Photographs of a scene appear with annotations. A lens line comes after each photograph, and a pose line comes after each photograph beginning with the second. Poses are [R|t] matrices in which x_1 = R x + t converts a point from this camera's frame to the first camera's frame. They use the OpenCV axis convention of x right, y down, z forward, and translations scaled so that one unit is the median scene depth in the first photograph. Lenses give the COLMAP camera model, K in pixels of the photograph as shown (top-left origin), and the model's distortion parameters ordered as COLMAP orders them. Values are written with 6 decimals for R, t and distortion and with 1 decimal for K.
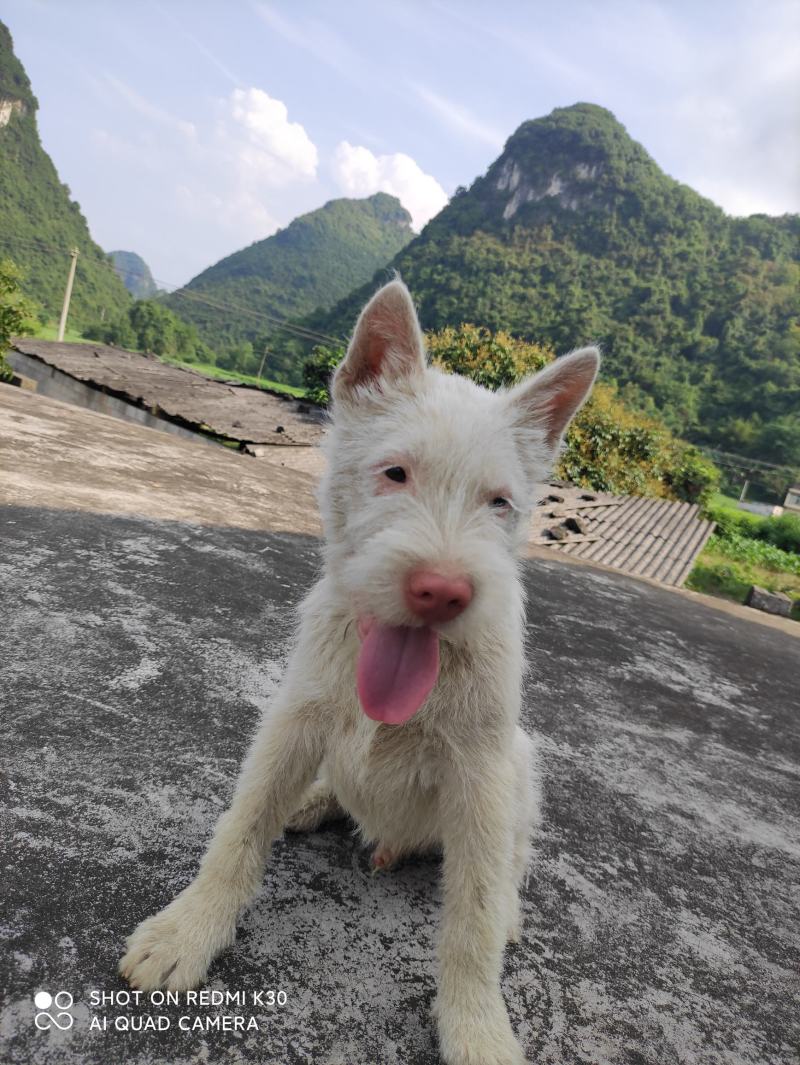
lens RADIAL K [[787.5, 0, 403.8], [0, 787.5, 534.5], [0, 0, 1]] dist [0.027141, -0.047756]
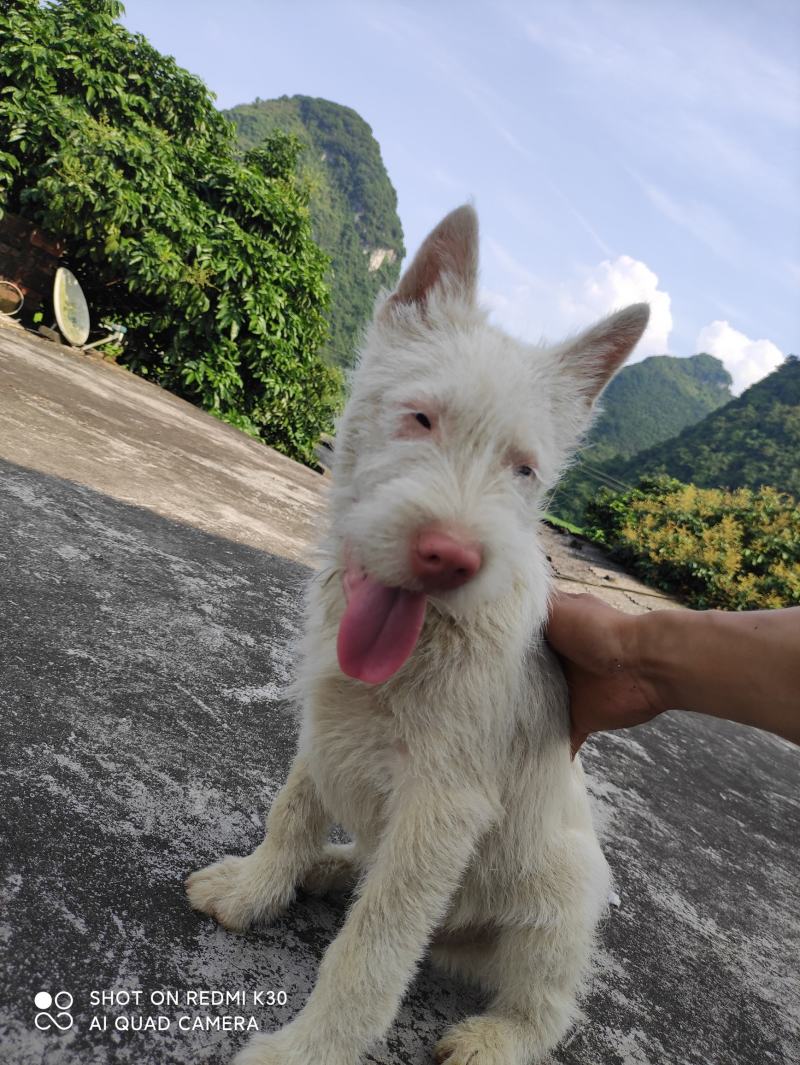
lens RADIAL K [[787.5, 0, 403.8], [0, 787.5, 534.5], [0, 0, 1]] dist [0.027141, -0.047756]
pose [[0.925809, 0.173473, -0.335835, 0.178063], [-0.226085, 0.966158, -0.124196, 0.085037], [0.302925, 0.190909, 0.933697, 0.113683]]
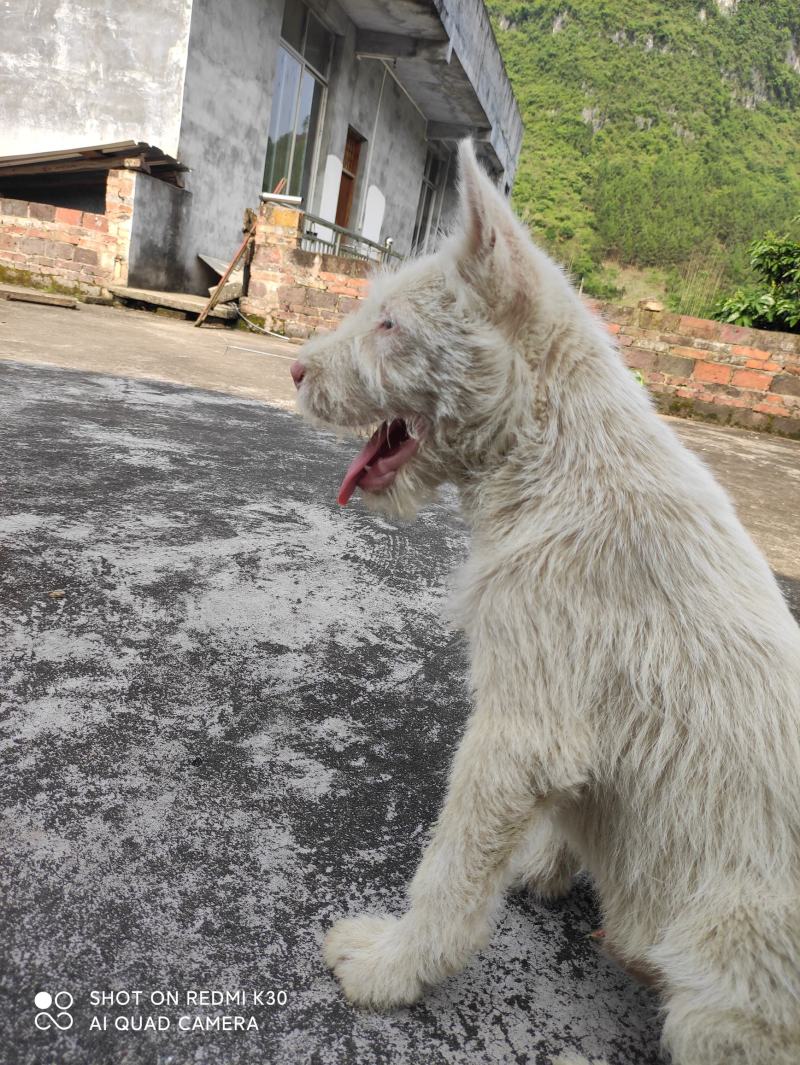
lens RADIAL K [[785.5, 0, 404.0], [0, 785.5, 536.0], [0, 0, 1]] dist [0.012930, -0.036859]
pose [[0.066944, 0.025255, -0.997437, 0.598186], [-0.297676, 0.954658, 0.004193, 0.081171], [0.952317, 0.296632, 0.071426, 0.559211]]
